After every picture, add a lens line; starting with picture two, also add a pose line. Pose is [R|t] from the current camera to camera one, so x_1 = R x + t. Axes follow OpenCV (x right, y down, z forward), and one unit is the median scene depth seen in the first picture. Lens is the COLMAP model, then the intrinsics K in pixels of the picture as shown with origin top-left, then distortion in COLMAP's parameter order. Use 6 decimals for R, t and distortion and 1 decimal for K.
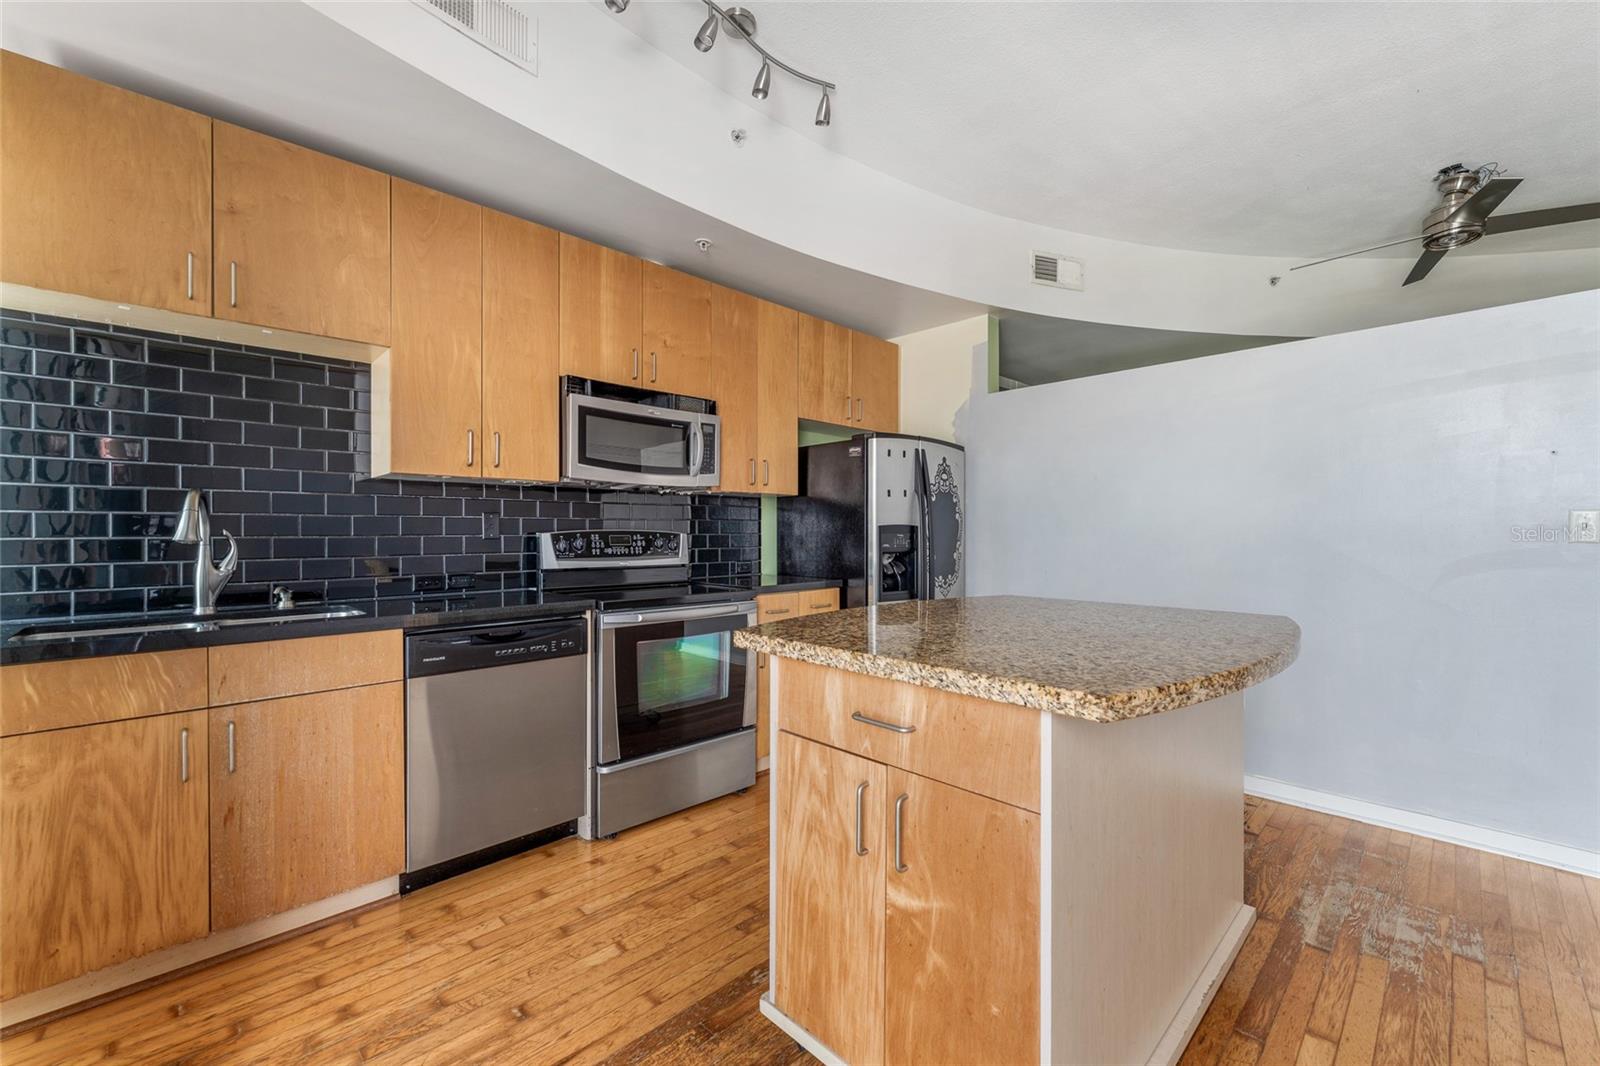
lens RADIAL K [[648.3, 0, 802.8], [0, 648.3, 532.8], [0, 0, 1]] dist [-0.000581, -0.000151]
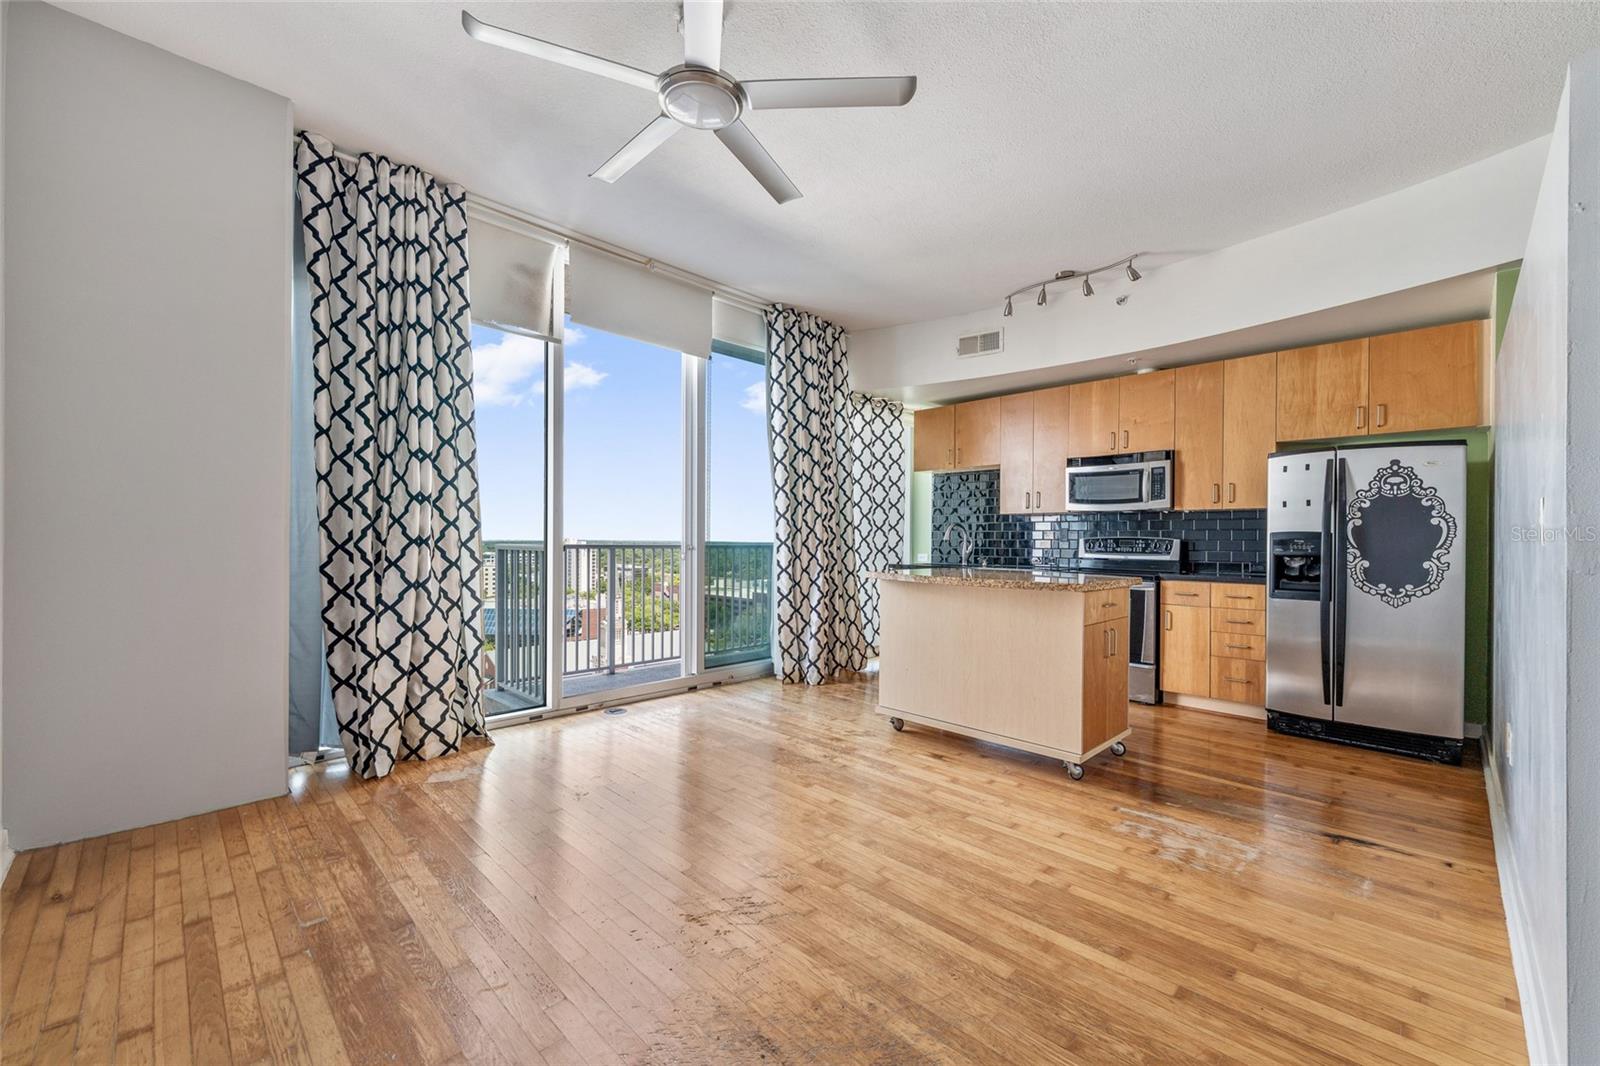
lens RADIAL K [[642.0, 0, 794.0], [0, 642.0, 538.3], [0, 0, 1]] dist [-0.001120, -0.000376]
pose [[0.001454, -0.003641, -0.999992, 1.548325], [-0.013132, 0.999907, -0.003660, 0.018088], [0.999913, 0.013137, 0.001406, 0.162861]]
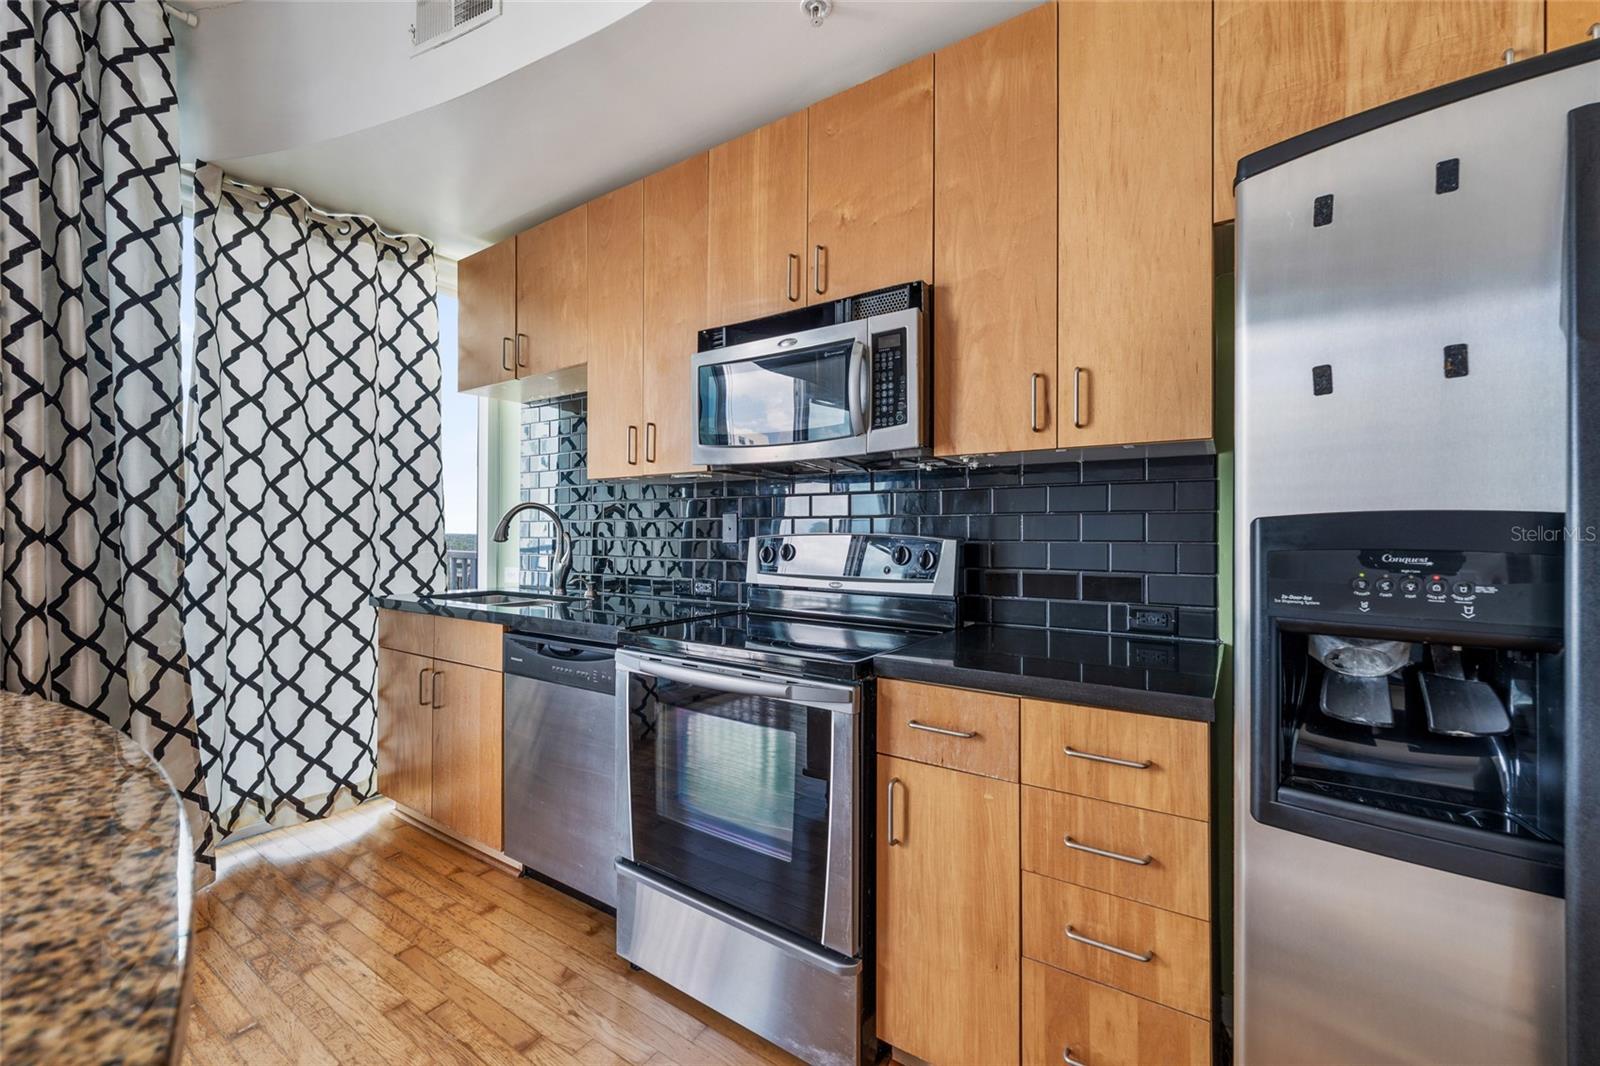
lens RADIAL K [[648.3, 0, 797.8], [0, 648.3, 528.0], [0, 0, 1]] dist [-0.000272, -0.000076]
pose [[0.200308, -0.007623, -0.979703, 0.399473], [-0.006113, 0.999941, -0.009030, -0.004470], [0.979714, 0.007797, 0.200250, 0.936935]]
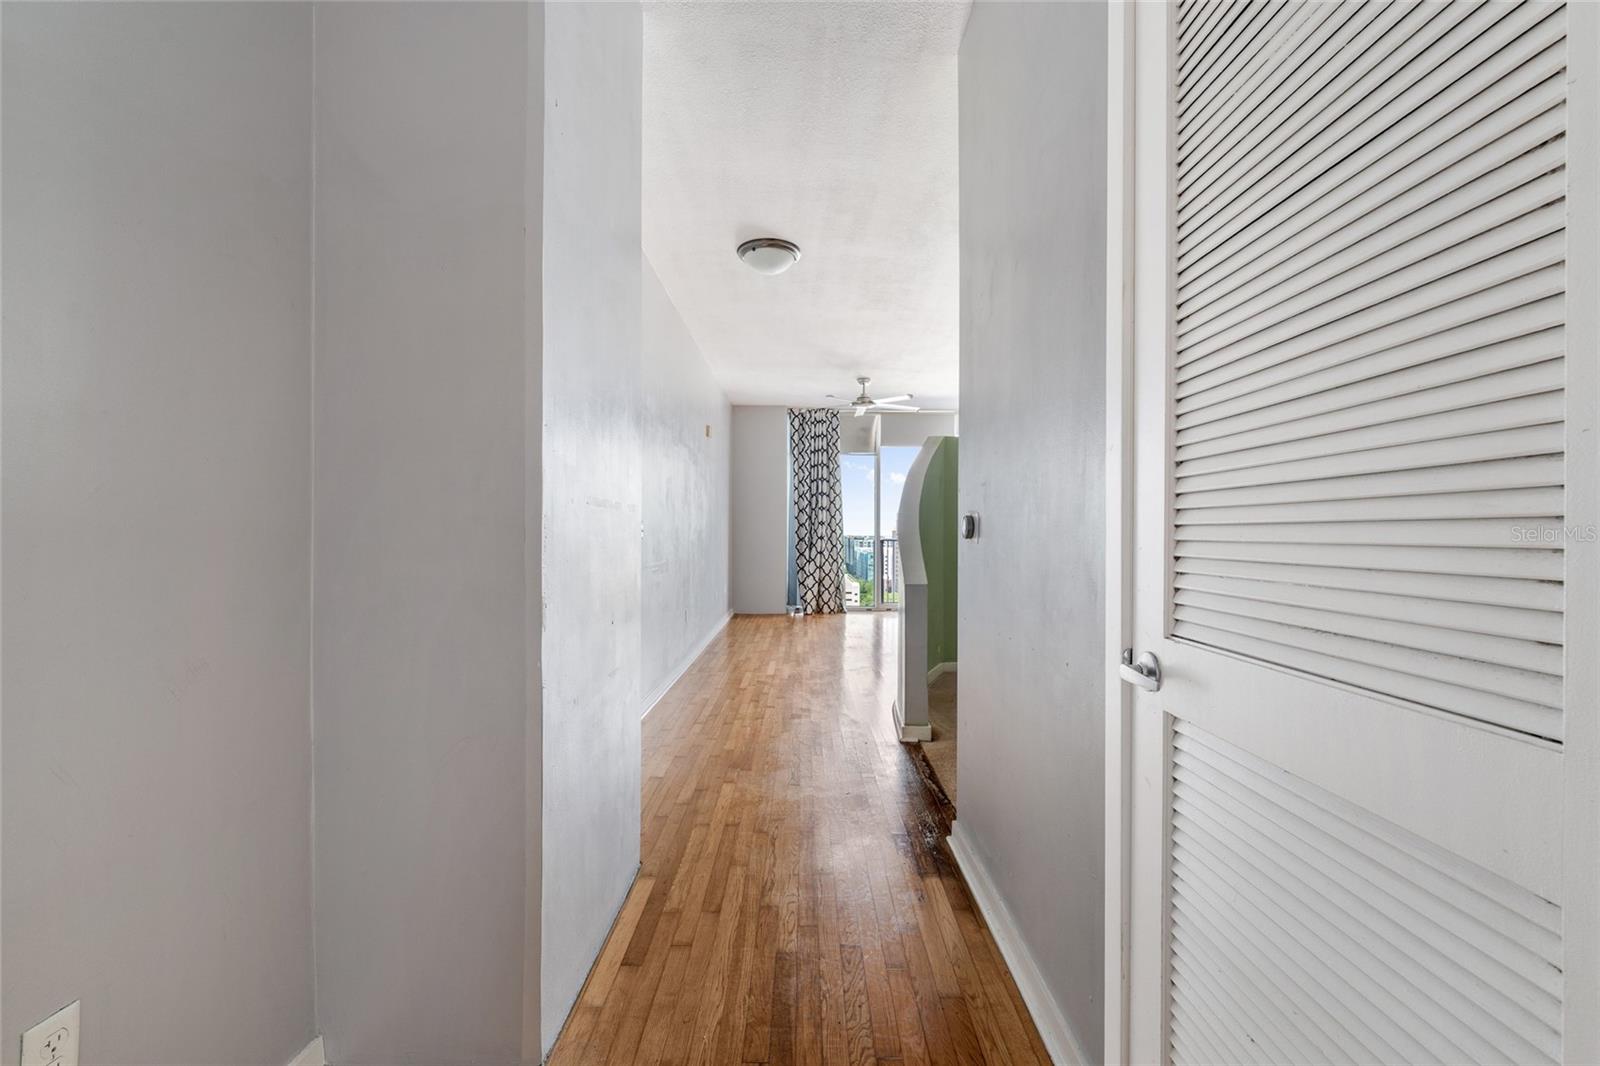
lens RADIAL K [[648.3, 0, 802.8], [0, 648.3, 532.8], [0, 0, 1]] dist [-0.000581, -0.000151]
pose [[-0.700566, -0.006379, -0.713559, 2.934162], [-0.009896, 0.999951, 0.000776, -0.001139], [0.713519, 0.007605, -0.700595, 1.852796]]
